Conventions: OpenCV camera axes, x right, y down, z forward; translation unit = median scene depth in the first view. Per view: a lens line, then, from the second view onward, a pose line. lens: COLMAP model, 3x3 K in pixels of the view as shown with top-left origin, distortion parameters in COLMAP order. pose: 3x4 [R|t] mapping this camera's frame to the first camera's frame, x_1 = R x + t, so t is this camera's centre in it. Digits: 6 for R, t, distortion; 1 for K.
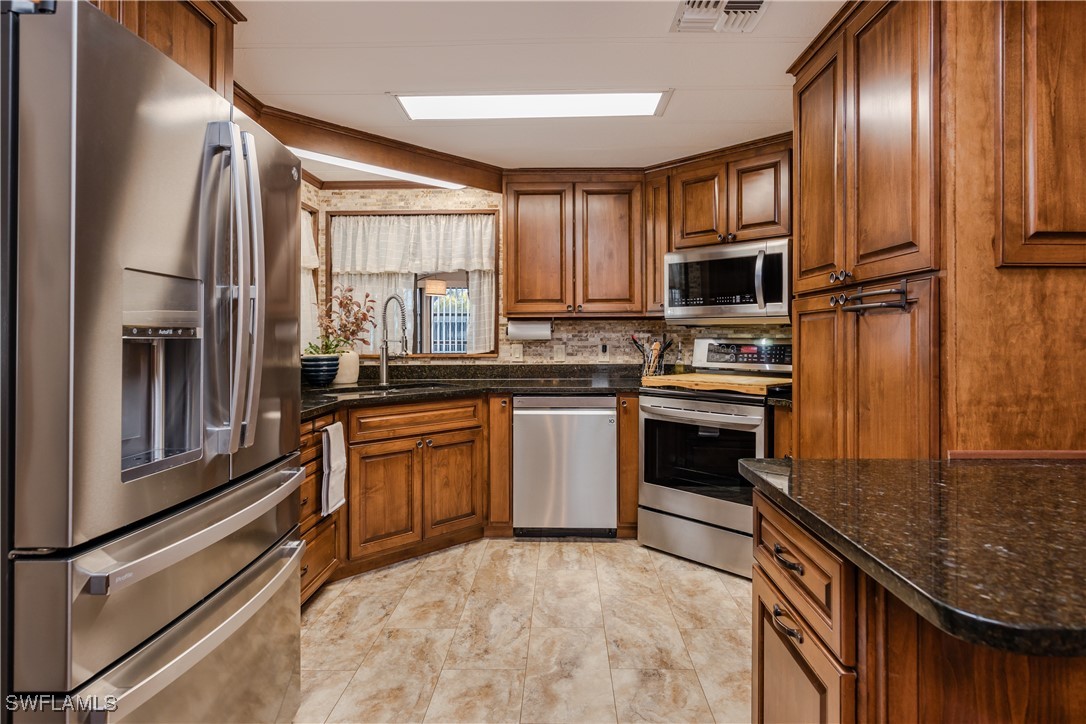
lens RADIAL K [[635.5, 0, 543.5], [0, 635.5, 331.5], [0, 0, 1]] dist [0.002313, -0.000175]
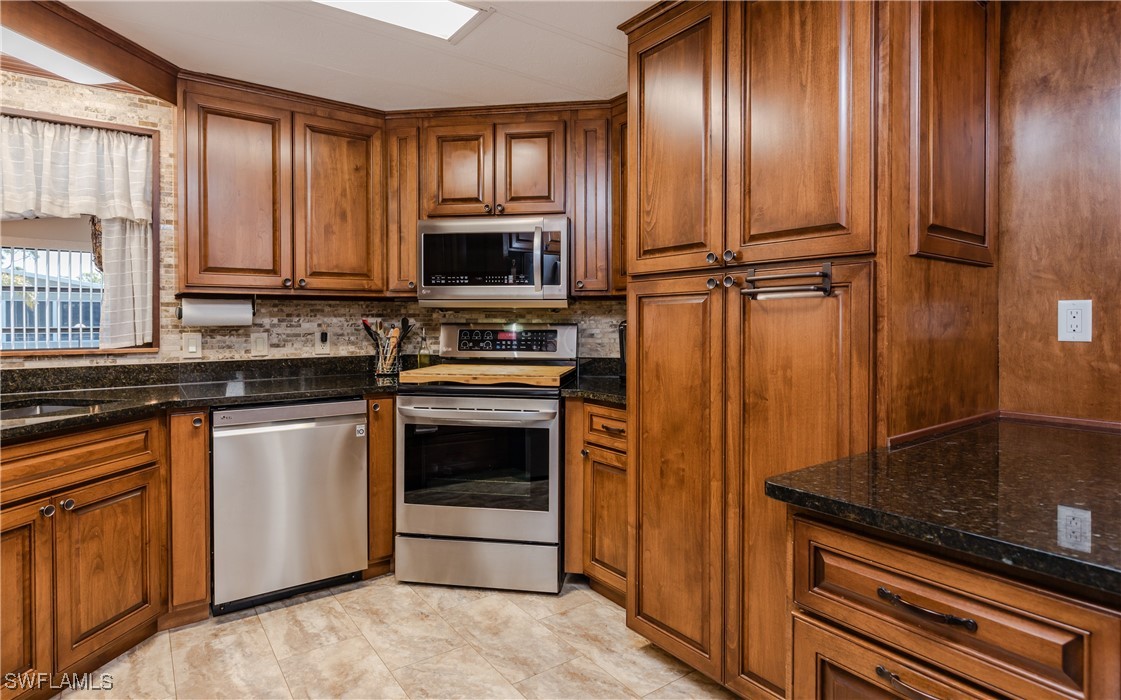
lens RADIAL K [[615.4, 0, 560.1], [0, 615.4, 325.8], [0, 0, 1]] dist [-0.000815, -0.000962]
pose [[0.783360, -0.004423, 0.621552, -0.163716], [-0.005320, 0.999890, 0.013821, 0.001485], [-0.621545, -0.014133, 0.783251, 0.265614]]
